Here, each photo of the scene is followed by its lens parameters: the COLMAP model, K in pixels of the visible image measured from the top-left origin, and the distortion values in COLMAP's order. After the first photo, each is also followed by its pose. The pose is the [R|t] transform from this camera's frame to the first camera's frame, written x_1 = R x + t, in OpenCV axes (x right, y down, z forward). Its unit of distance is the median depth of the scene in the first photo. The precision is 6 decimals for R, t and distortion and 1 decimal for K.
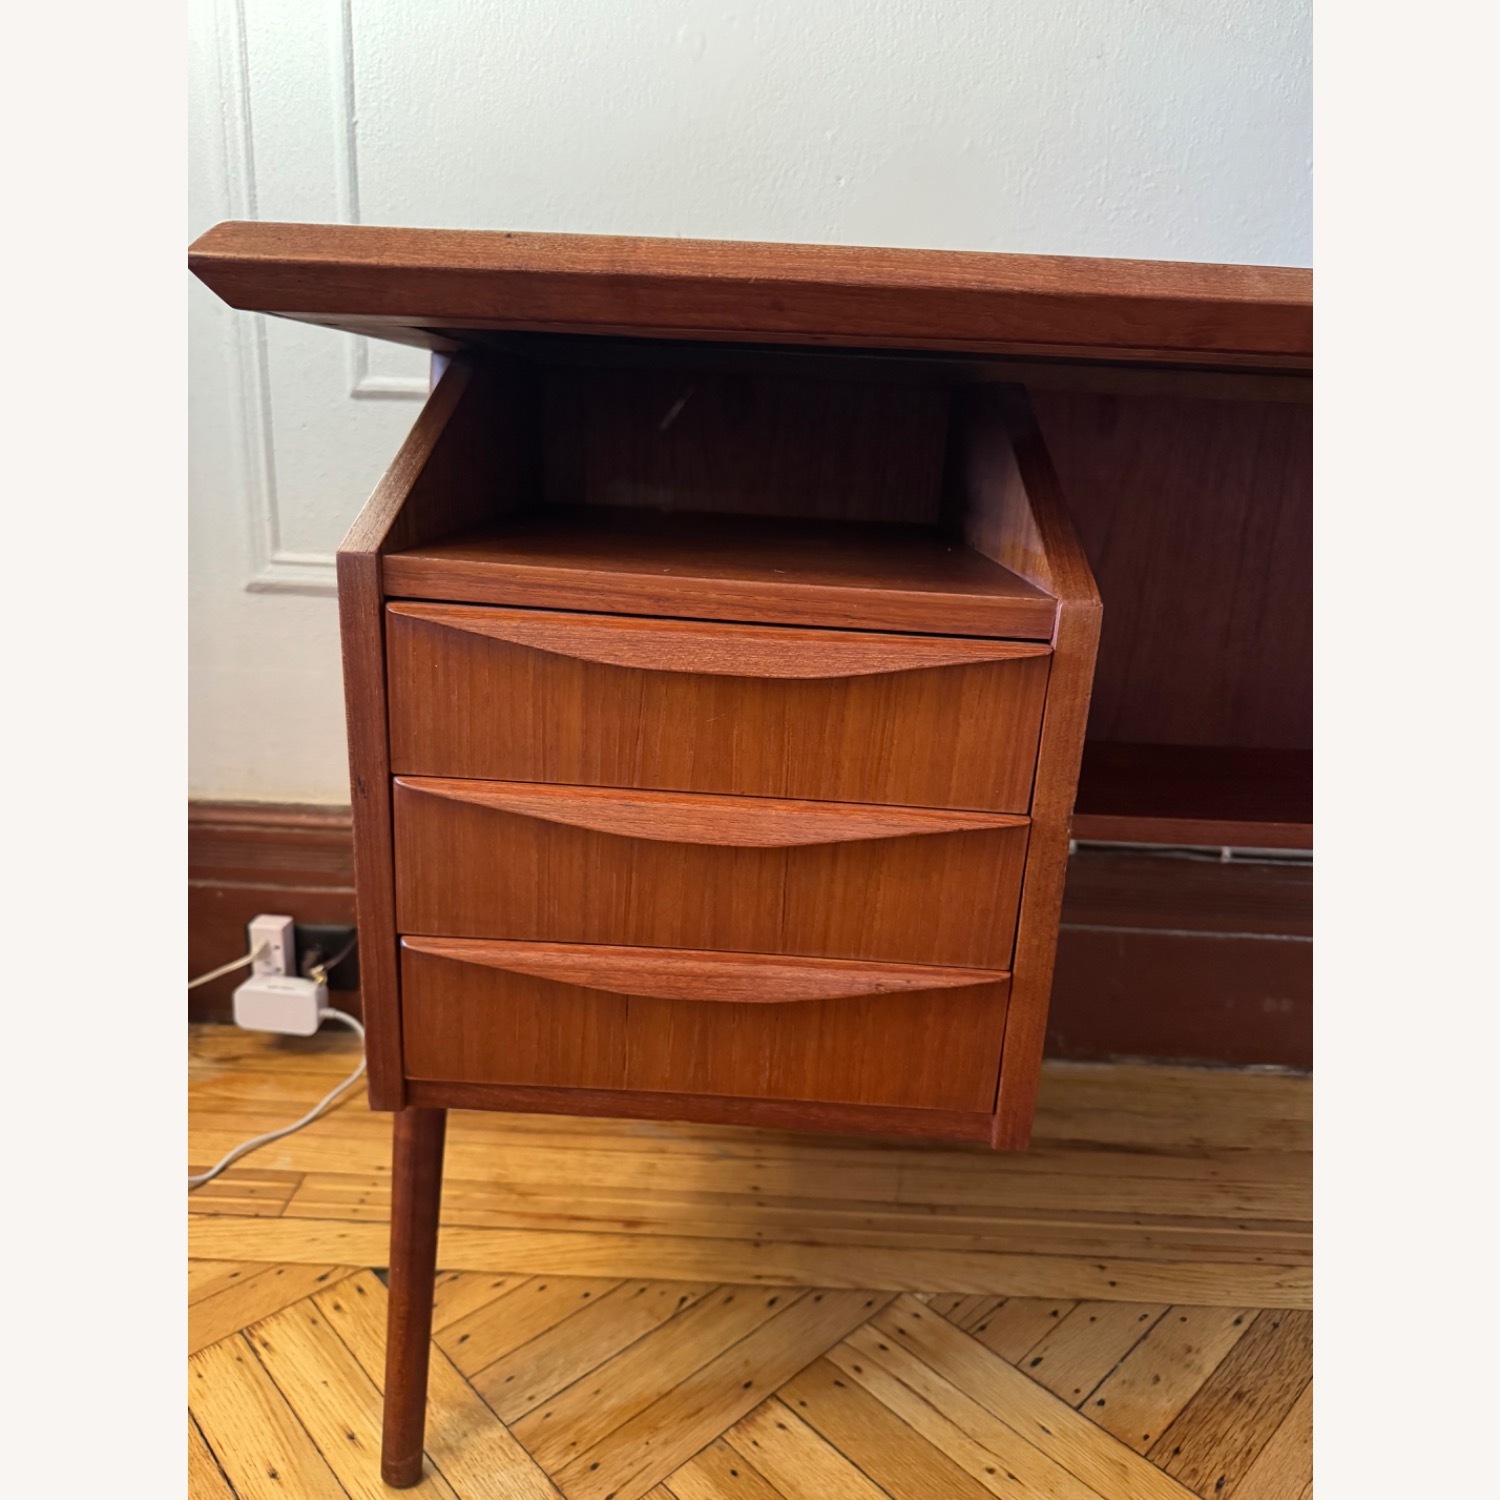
lens RADIAL K [[1102.9, 0, 739.2], [0, 1102.9, 746.5], [0, 0, 1]] dist [-0.000098, -0.012955]
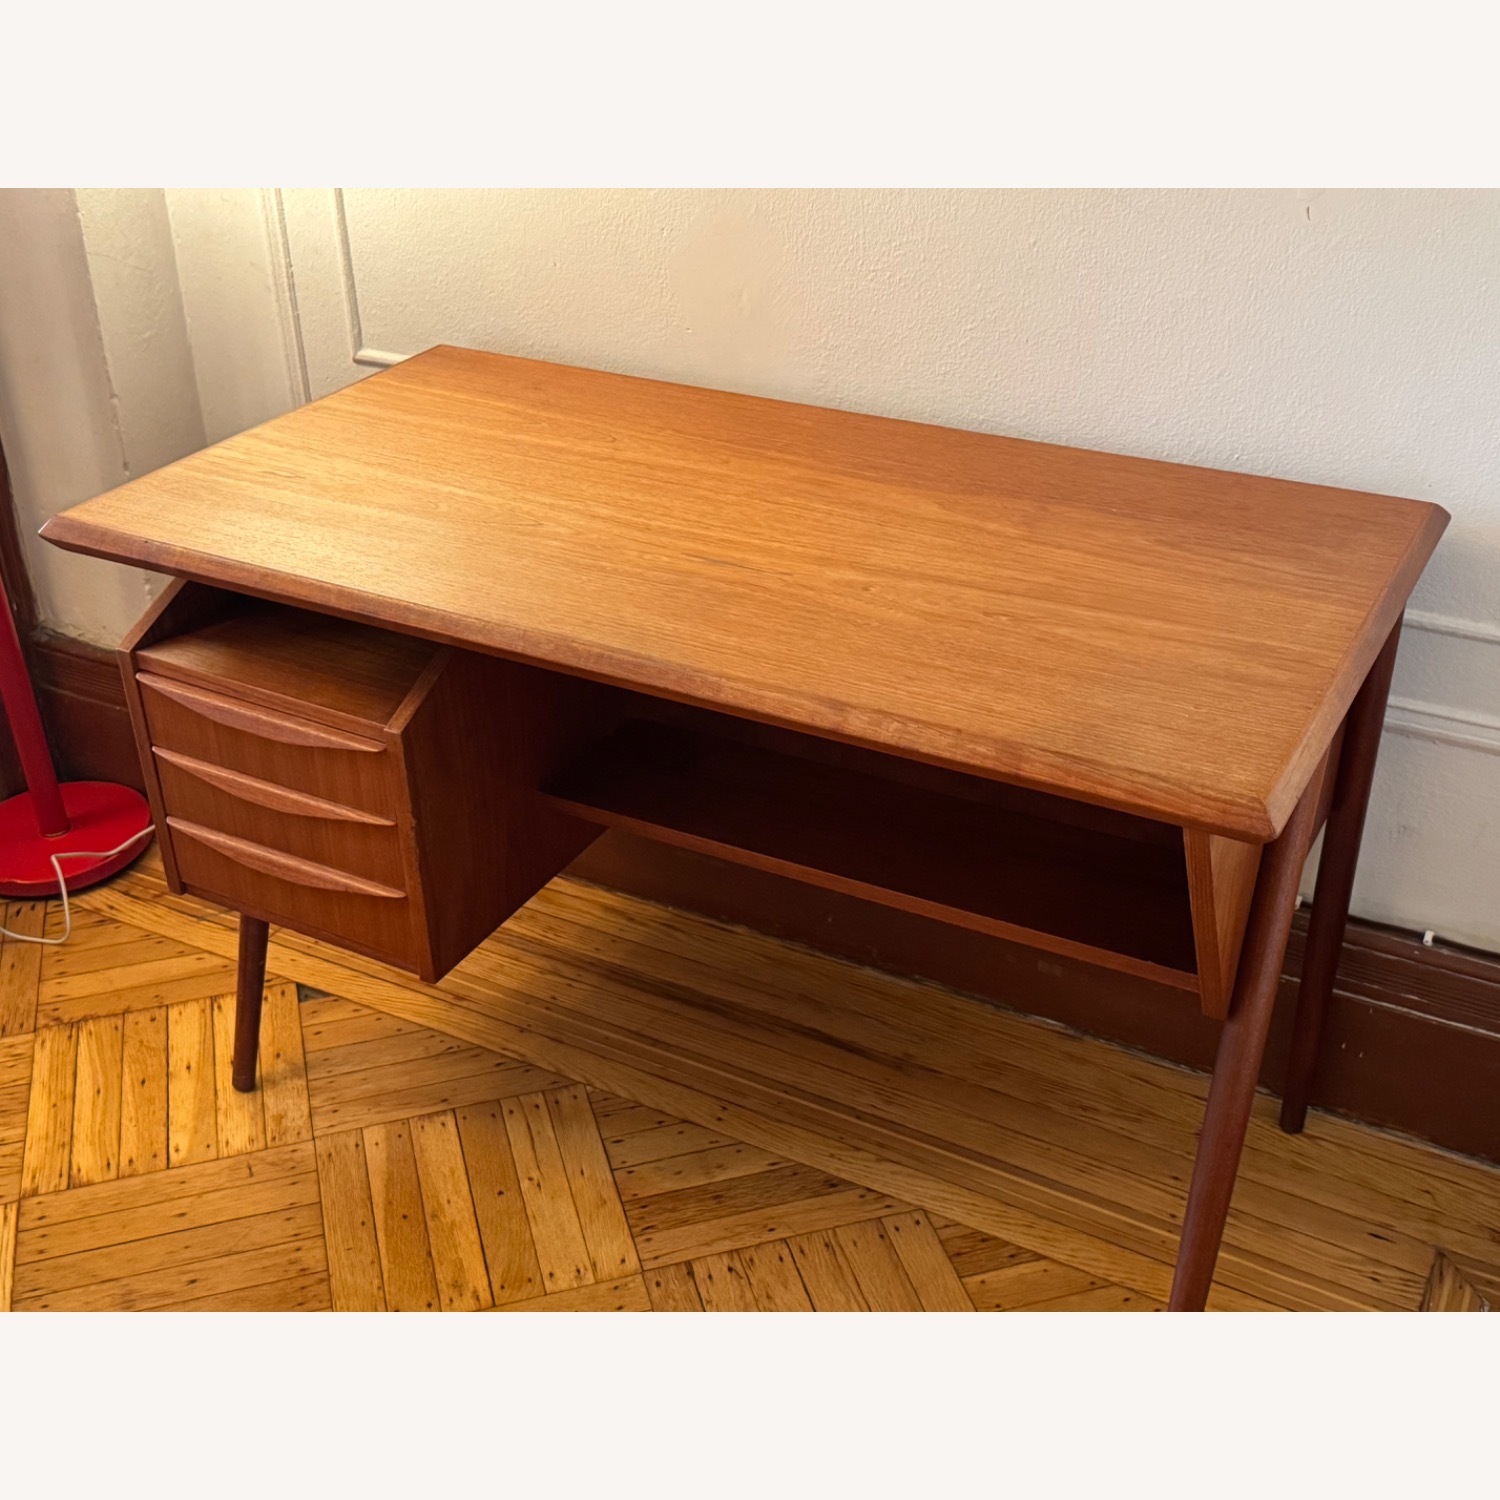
lens RADIAL K [[1813.8, 0, 749.2], [0, 1813.8, 743.8], [0, 0, 1]] dist [0.075909, 0.000000]
pose [[0.884379, 0.179030, -0.431072, 1.326167], [-0.074464, 0.965806, 0.248343, -0.560100], [0.460792, -0.187530, 0.867469, -0.912208]]
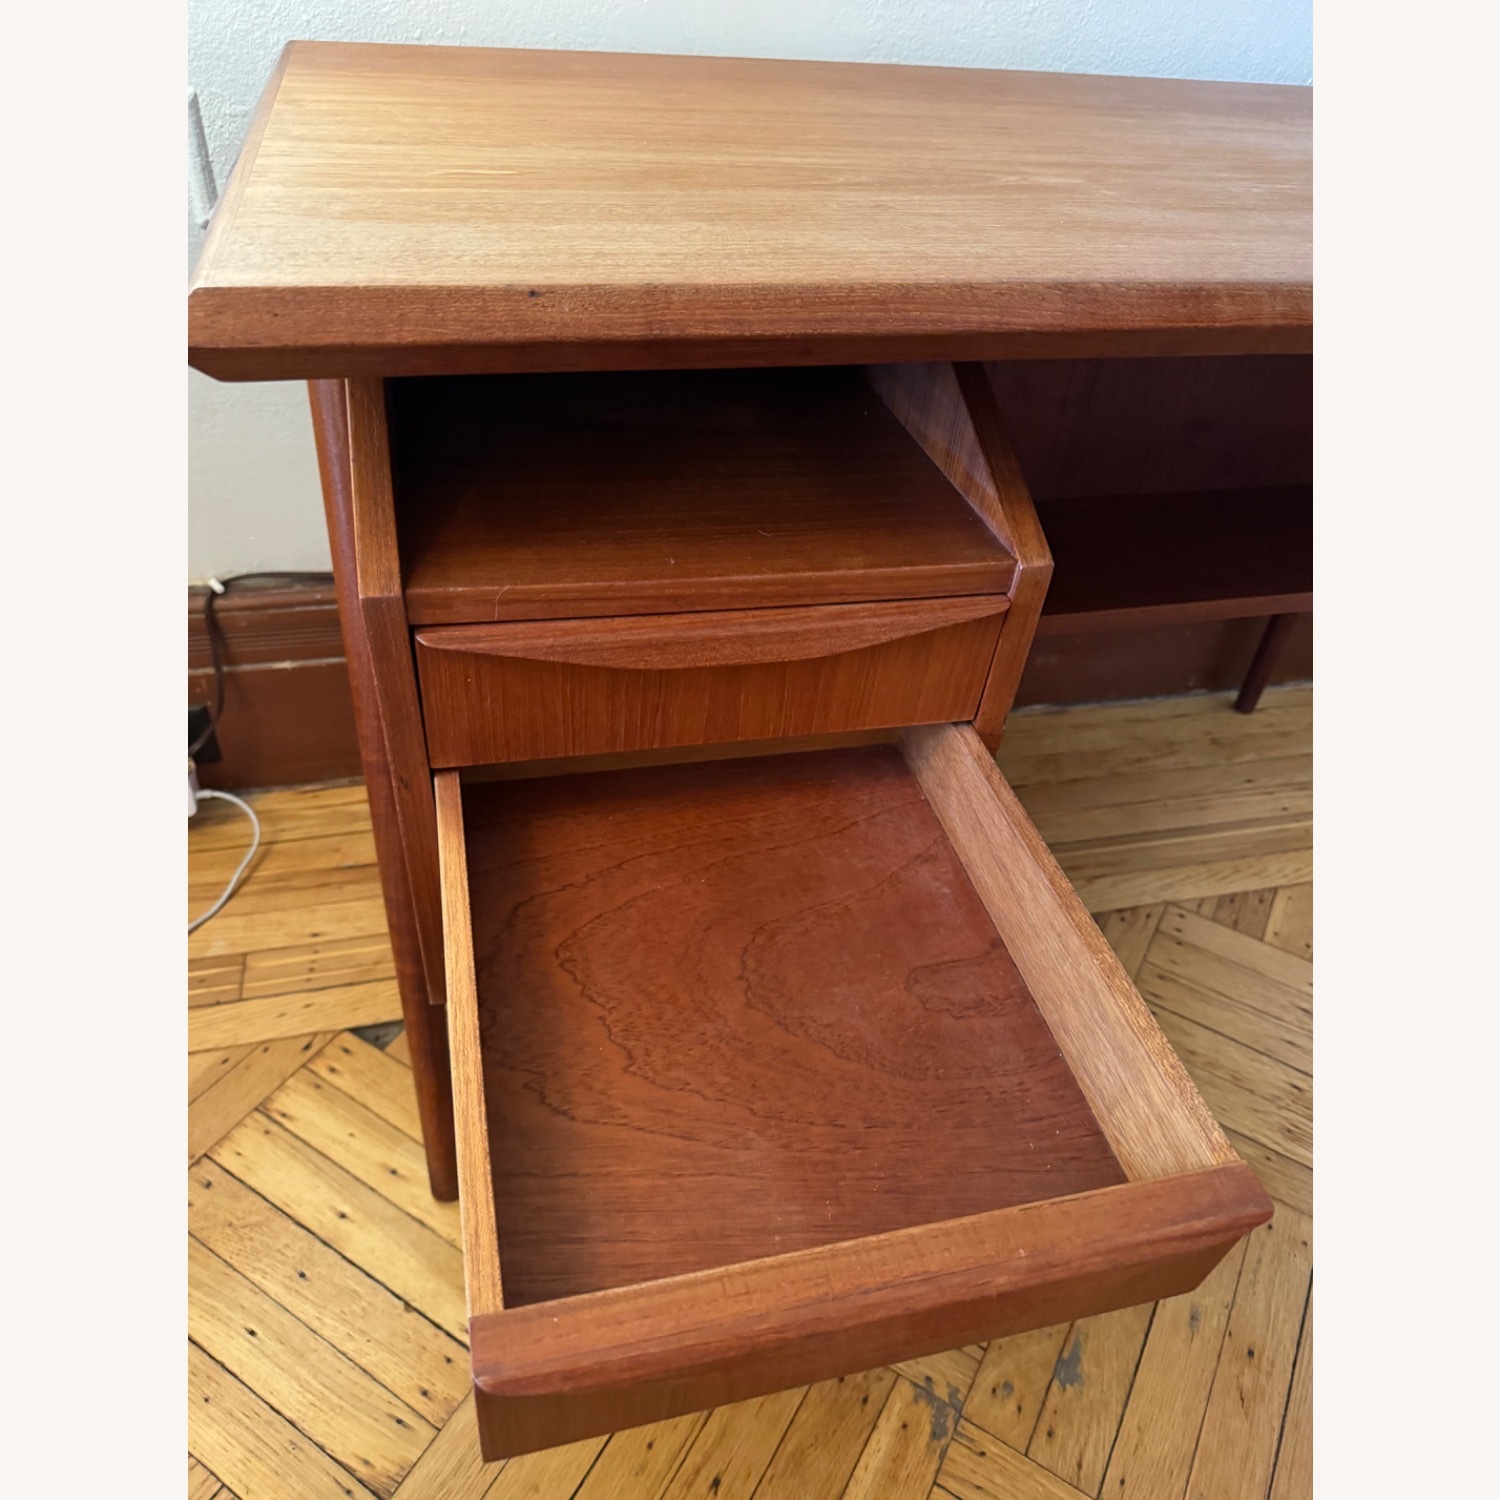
lens RADIAL K [[1102.9, 0, 737.2], [0, 1102.9, 756.3], [0, 0, 1]] dist [-0.000098, -0.012955]
pose [[0.964509, -0.148619, 0.218255, -0.154883], [0.046260, 0.908886, 0.414470, -0.248046], [-0.259967, -0.389664, 0.883504, -0.009715]]
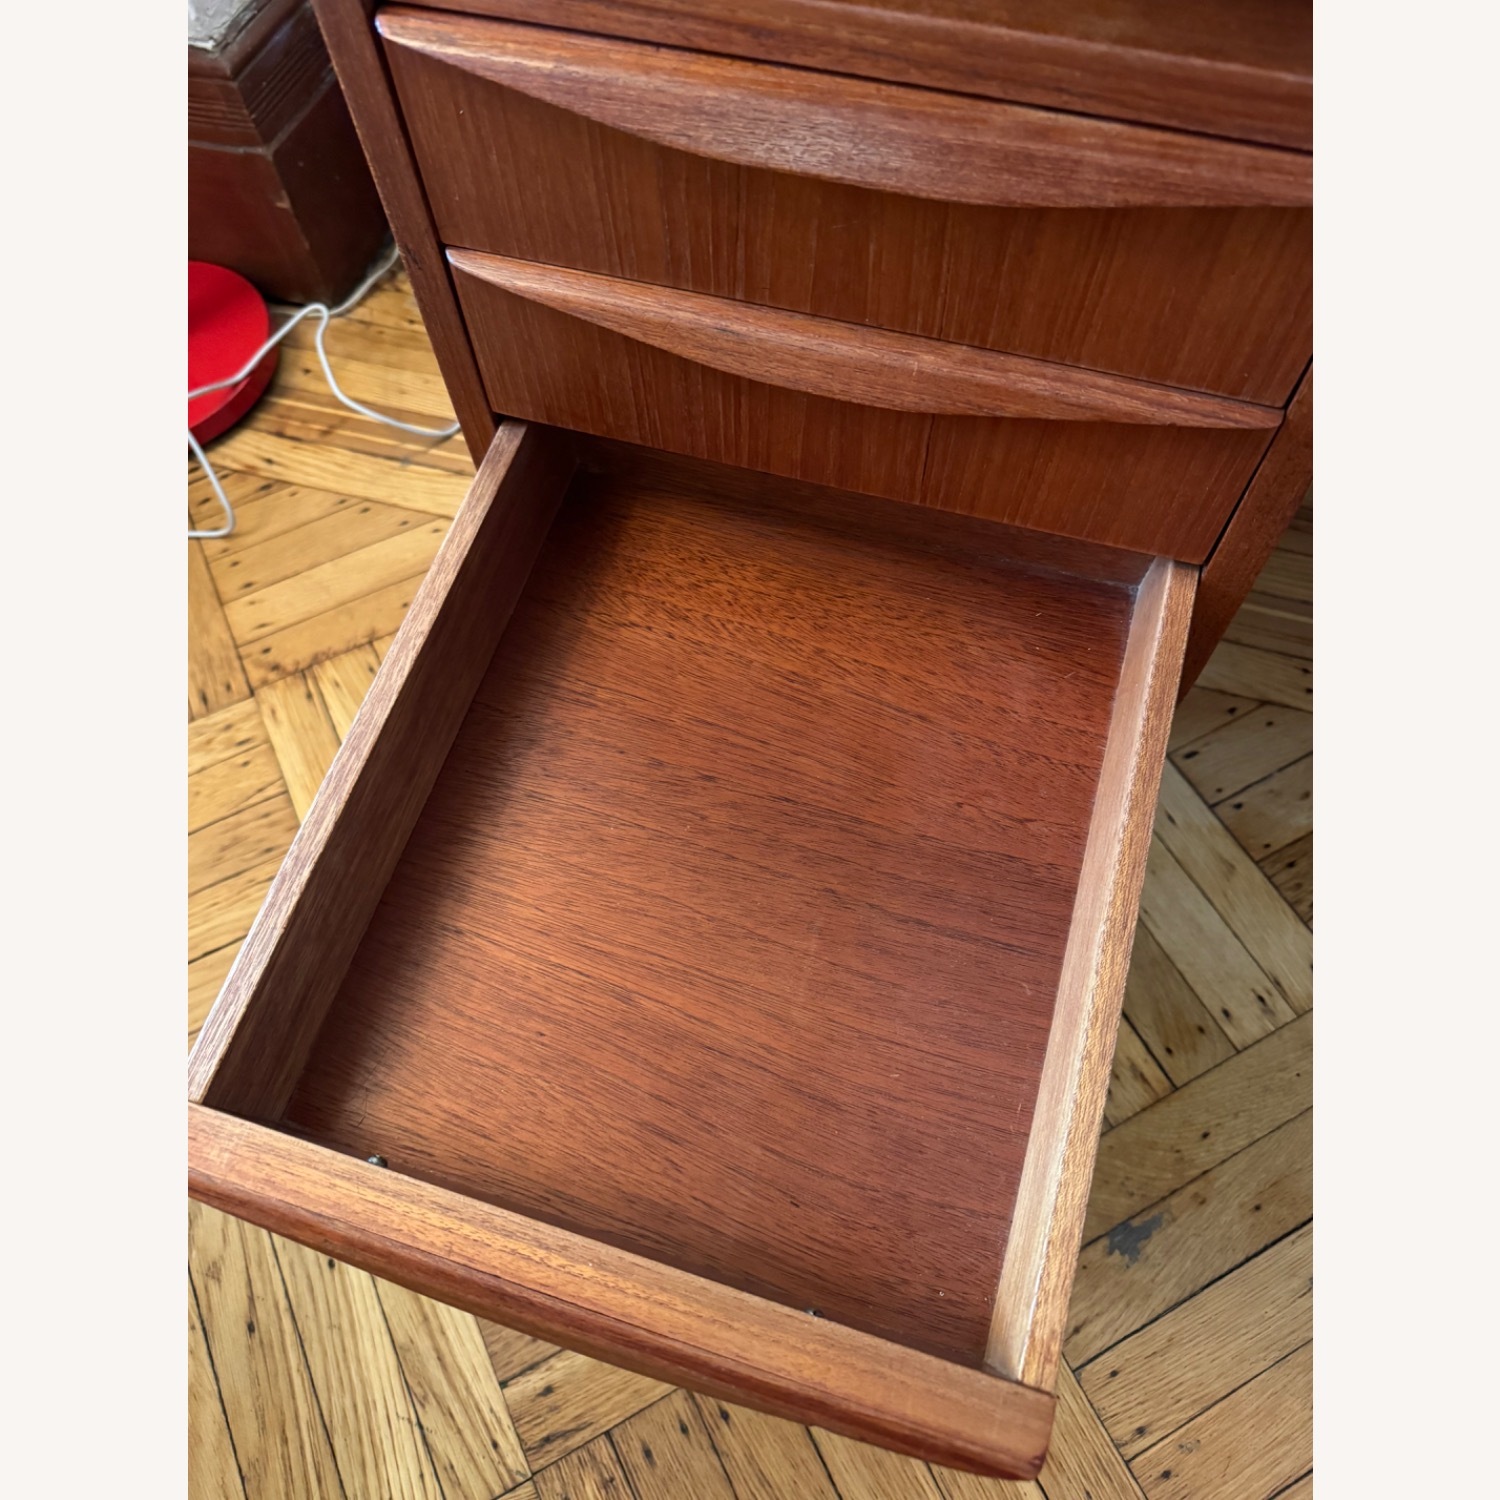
lens RADIAL K [[1102.9, 0, 746.5], [0, 1102.9, 758.4], [0, 0, 1]] dist [-0.000098, -0.012955]
pose [[0.957826, 0.207531, -0.198744, 0.073004], [-0.004051, 0.701335, 0.712820, -0.164412], [0.287319, -0.681953, 0.672598, 0.173343]]
